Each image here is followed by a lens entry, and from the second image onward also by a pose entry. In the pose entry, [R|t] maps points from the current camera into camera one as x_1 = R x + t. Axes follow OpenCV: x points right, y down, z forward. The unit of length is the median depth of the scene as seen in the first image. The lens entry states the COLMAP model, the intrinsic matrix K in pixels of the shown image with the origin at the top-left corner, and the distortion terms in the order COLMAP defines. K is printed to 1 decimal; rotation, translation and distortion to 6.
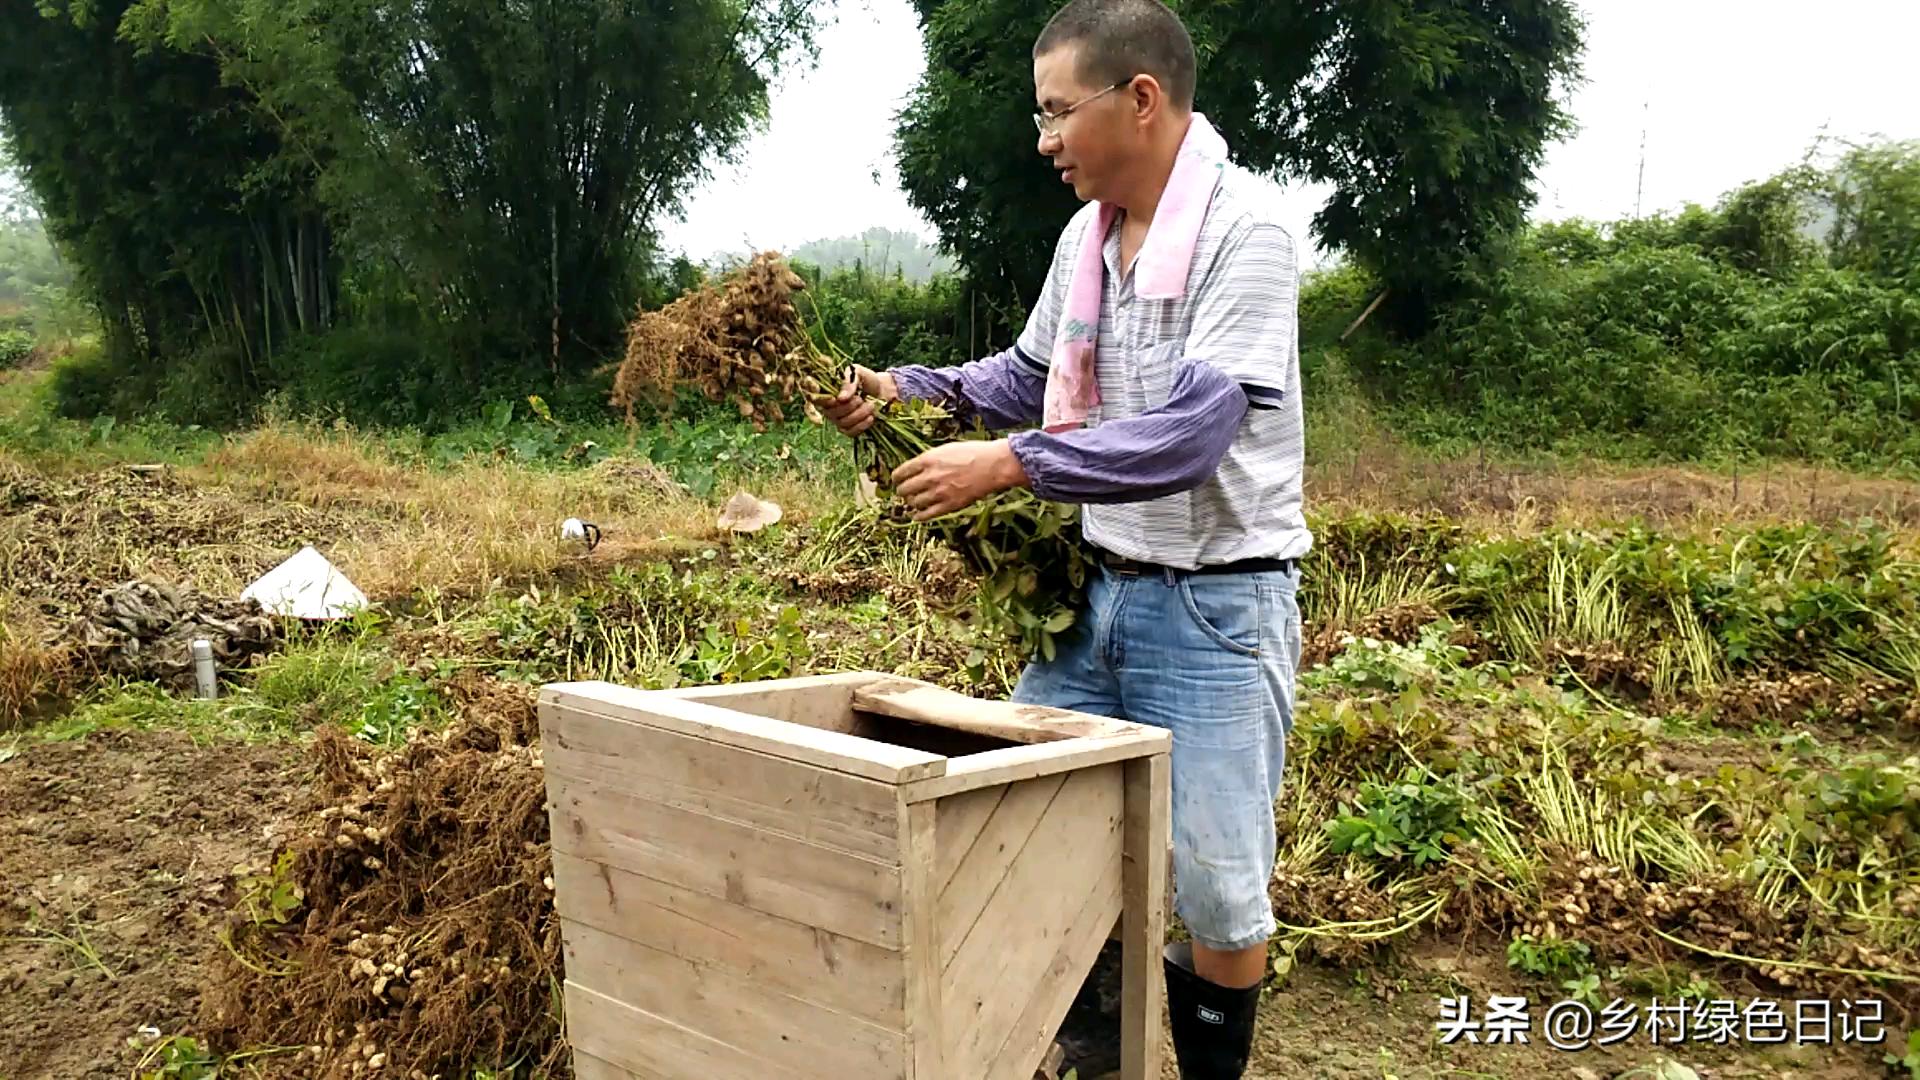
lens RADIAL K [[1432.4, 0, 951.5], [0, 1432.4, 538.7], [0, 0, 1]] dist [0.012661, 0.023481]
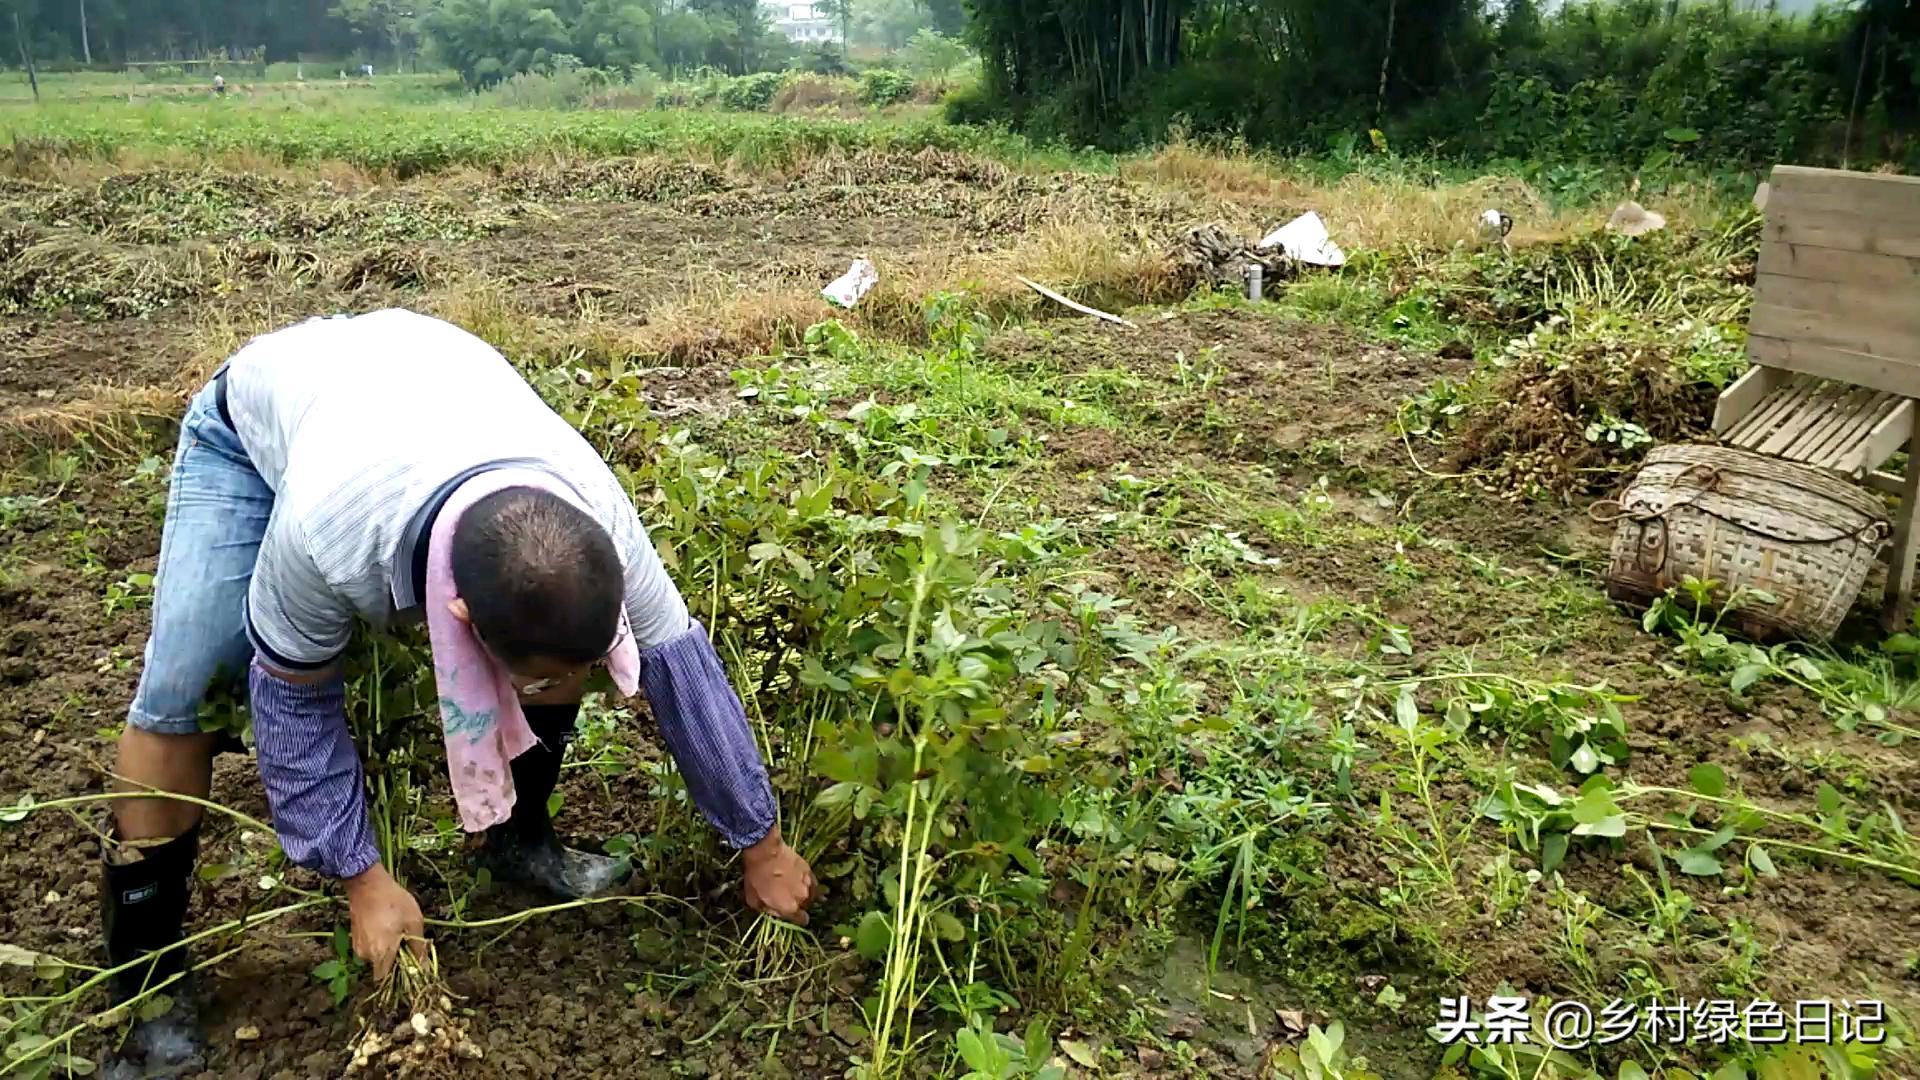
lens RADIAL K [[1432.4, 0, 974.5], [0, 1432.4, 530.2], [0, 0, 1]] dist [0.012661, 0.023481]
pose [[0.877922, 0.157846, -0.452036, -0.047474], [-0.083314, 0.980056, 0.180415, 0.063568], [0.471499, -0.120730, 0.873564, -0.293777]]
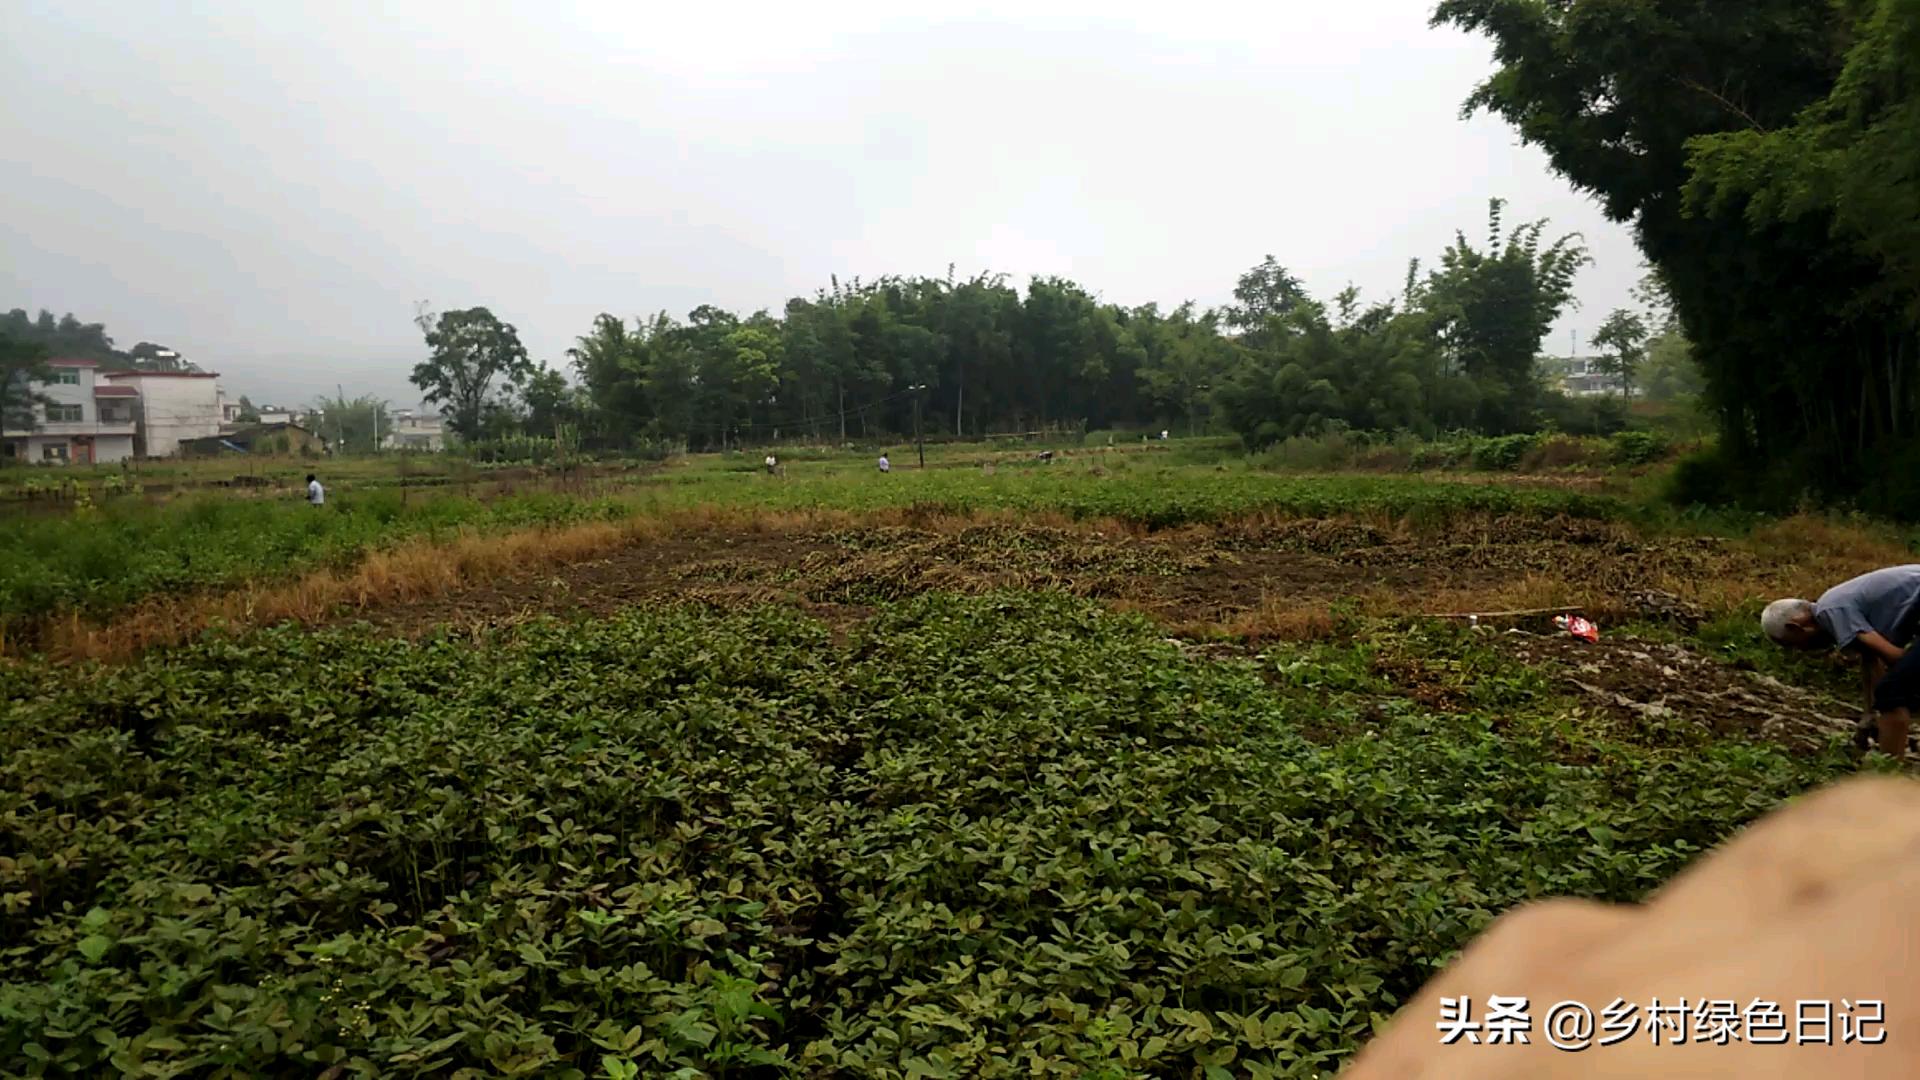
lens RADIAL K [[1432.4, 0, 959.6], [0, 1432.4, 545.0], [0, 0, 1]] dist [0.012661, 0.023481]
pose [[0.518871, 0.068881, -0.852073, 0.452828], [-0.119180, 0.992843, 0.007685, 0.057315], [0.846504, 0.097563, 0.523367, -0.620195]]
